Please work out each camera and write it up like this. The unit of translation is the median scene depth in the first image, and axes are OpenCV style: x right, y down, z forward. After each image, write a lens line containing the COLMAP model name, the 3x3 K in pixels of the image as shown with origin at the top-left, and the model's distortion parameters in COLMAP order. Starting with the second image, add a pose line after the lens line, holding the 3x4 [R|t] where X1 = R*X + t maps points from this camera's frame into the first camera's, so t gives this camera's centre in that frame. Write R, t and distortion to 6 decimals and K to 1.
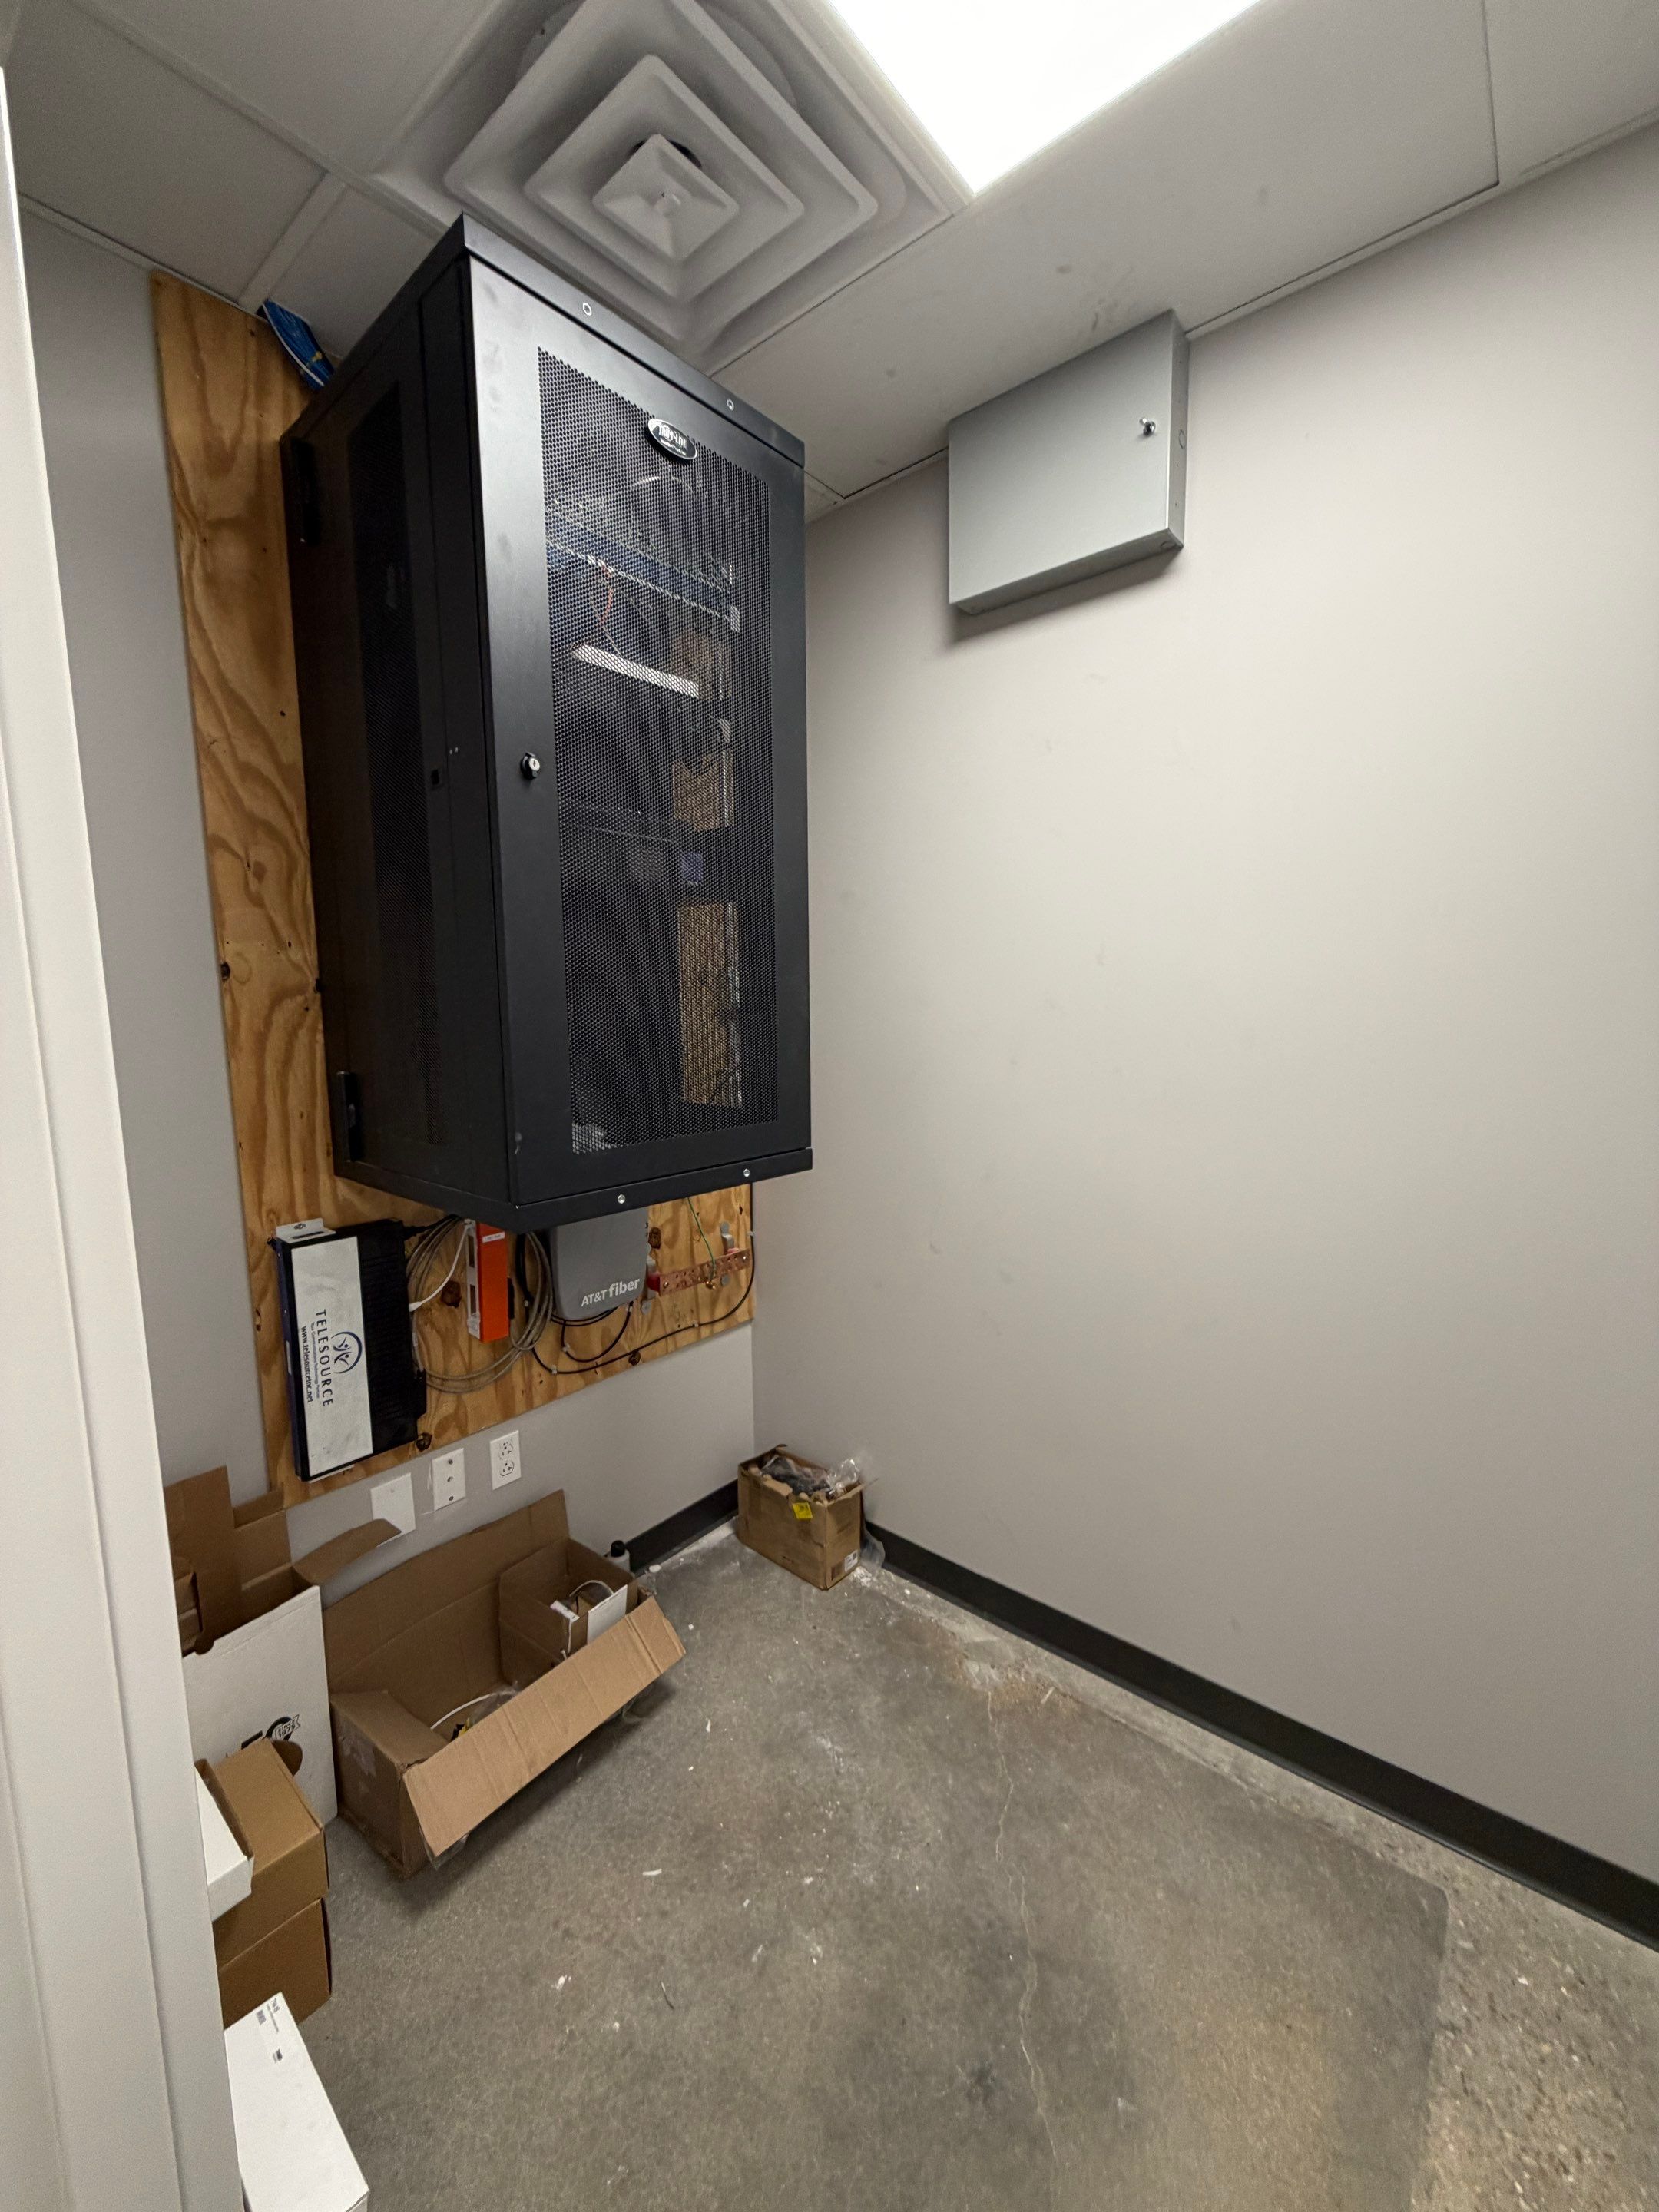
lens RADIAL K [[890.5, 0, 838.1], [0, 890.5, 1106.4], [0, 0, 1]] dist [0.003412, -0.000981]
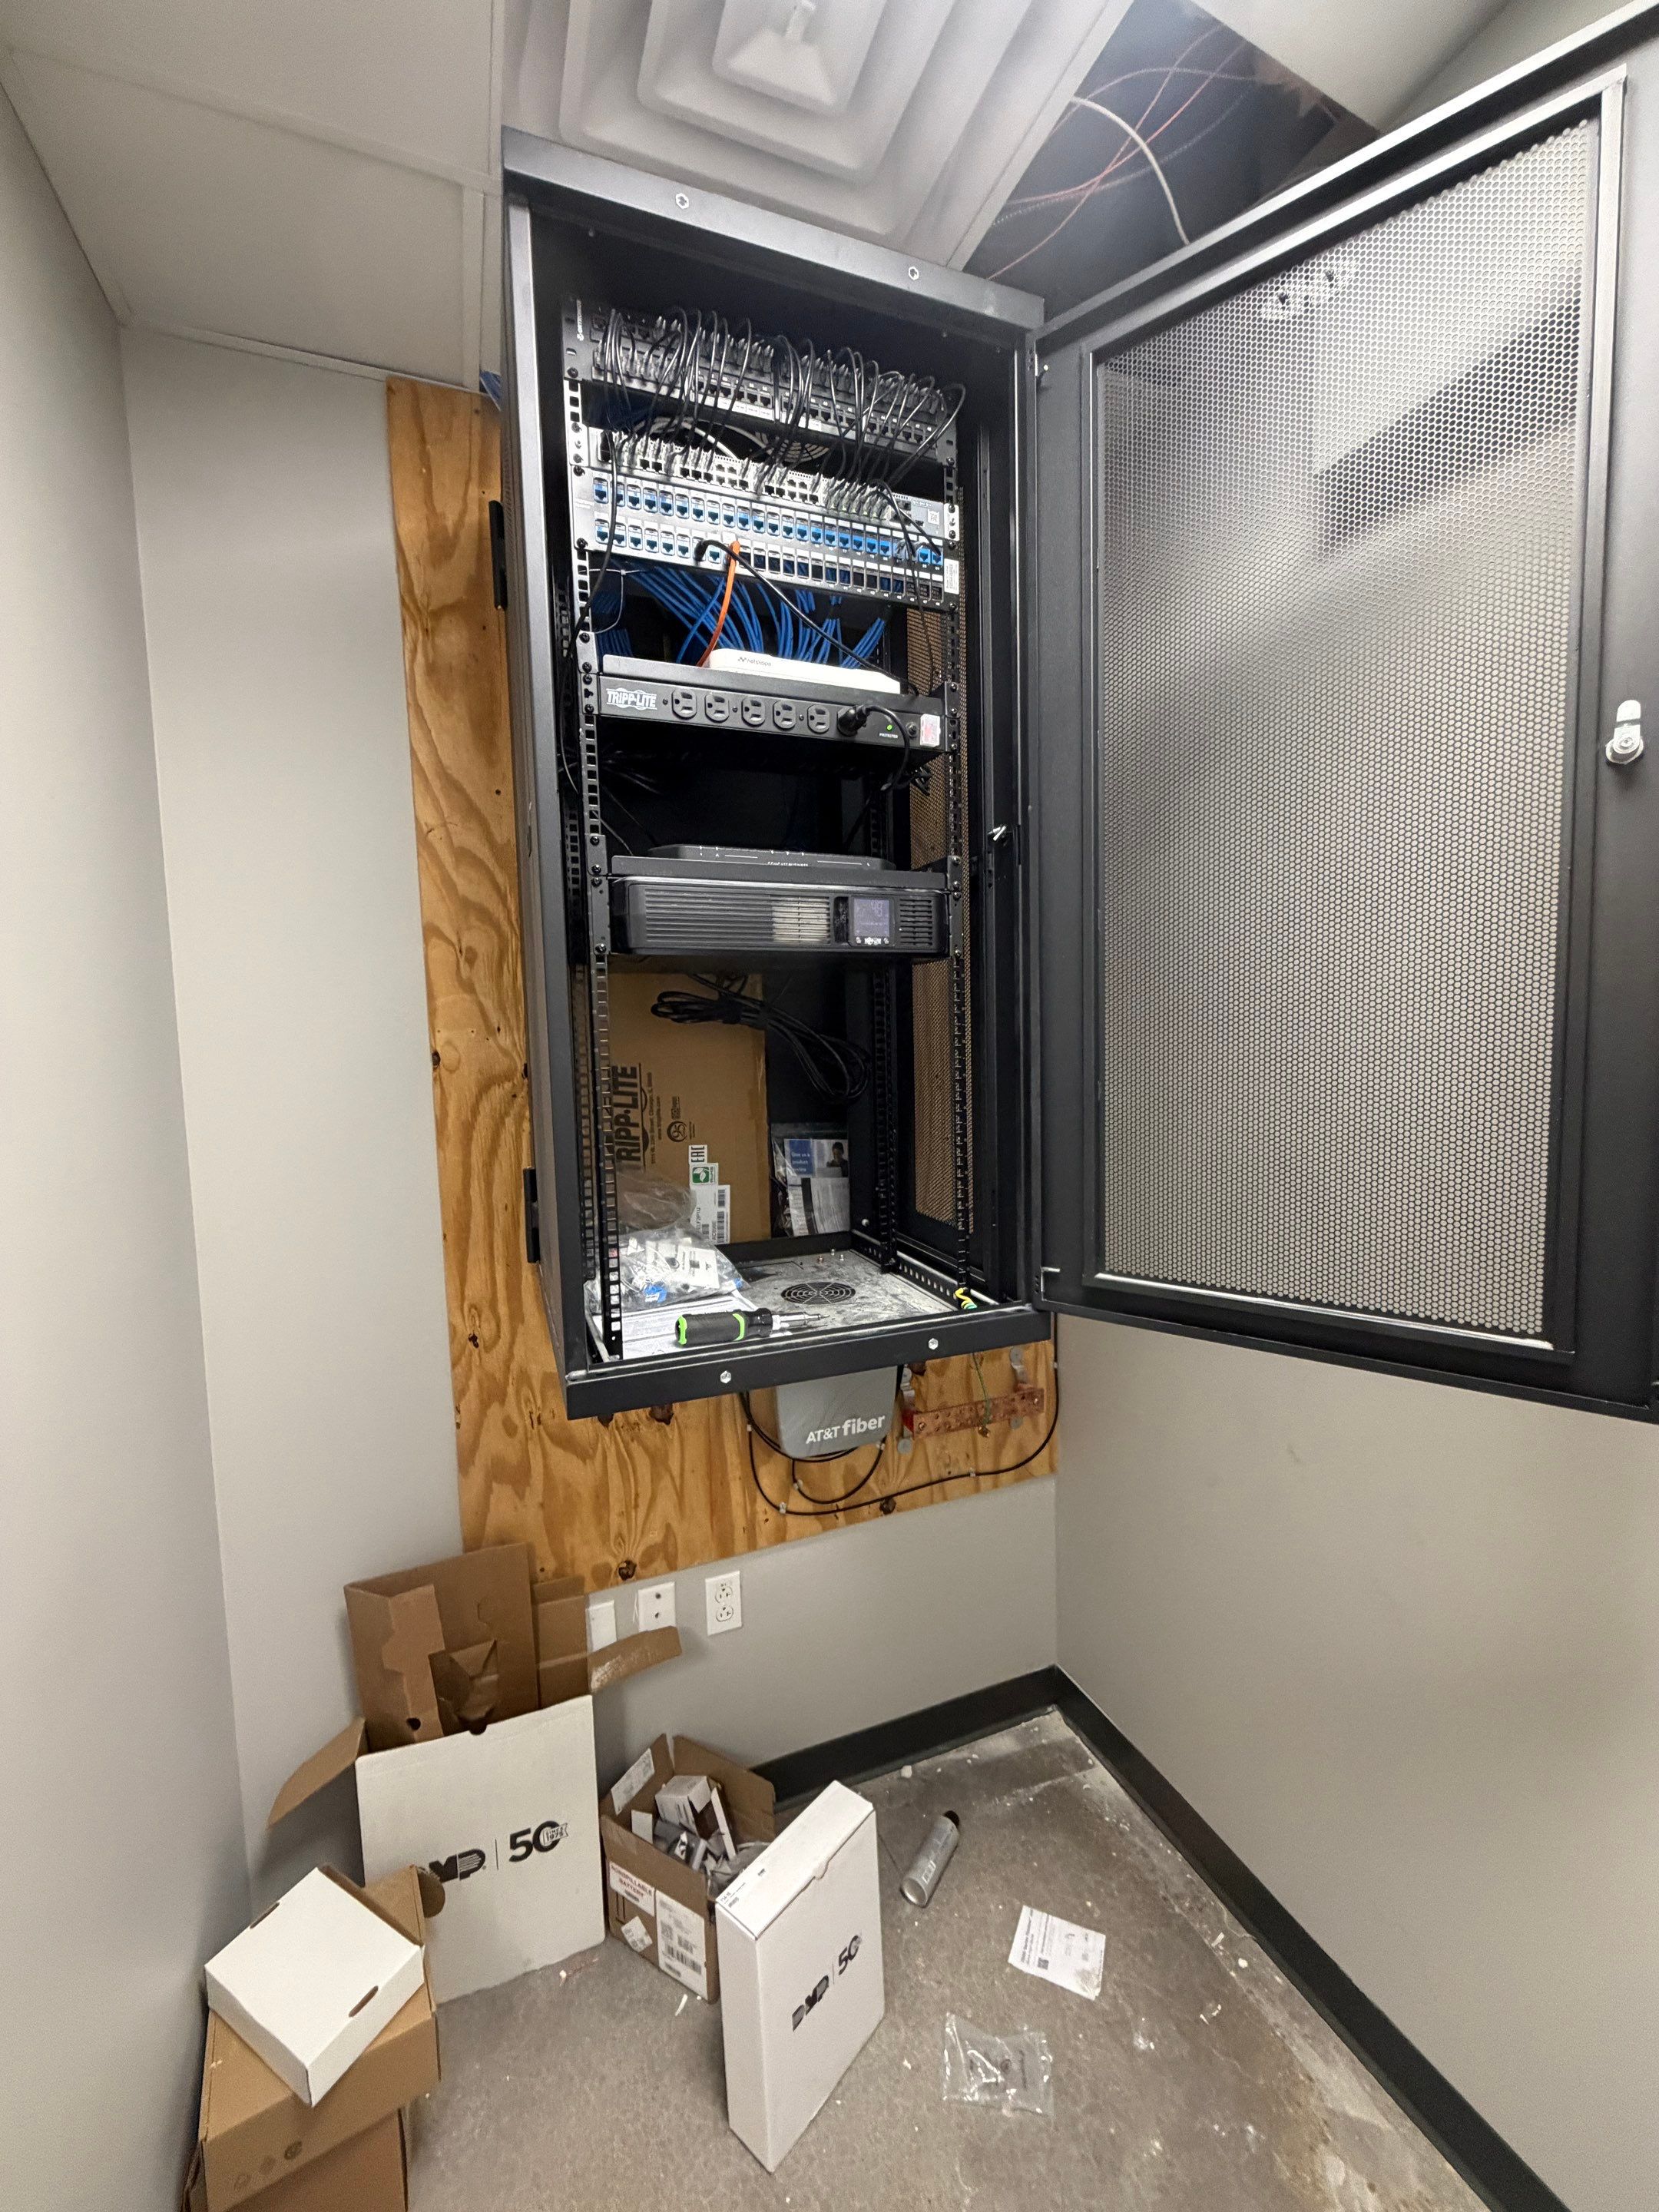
lens RADIAL K [[890.5, 0, 823.4], [0, 890.5, 1100.1], [0, 0, 1]] dist [0.003412, -0.000981]
pose [[0.880348, 0.024231, -0.473709, 0.145388], [-0.044939, 0.998463, -0.032442, -0.090320], [0.472194, 0.049849, 0.880084, 0.324553]]
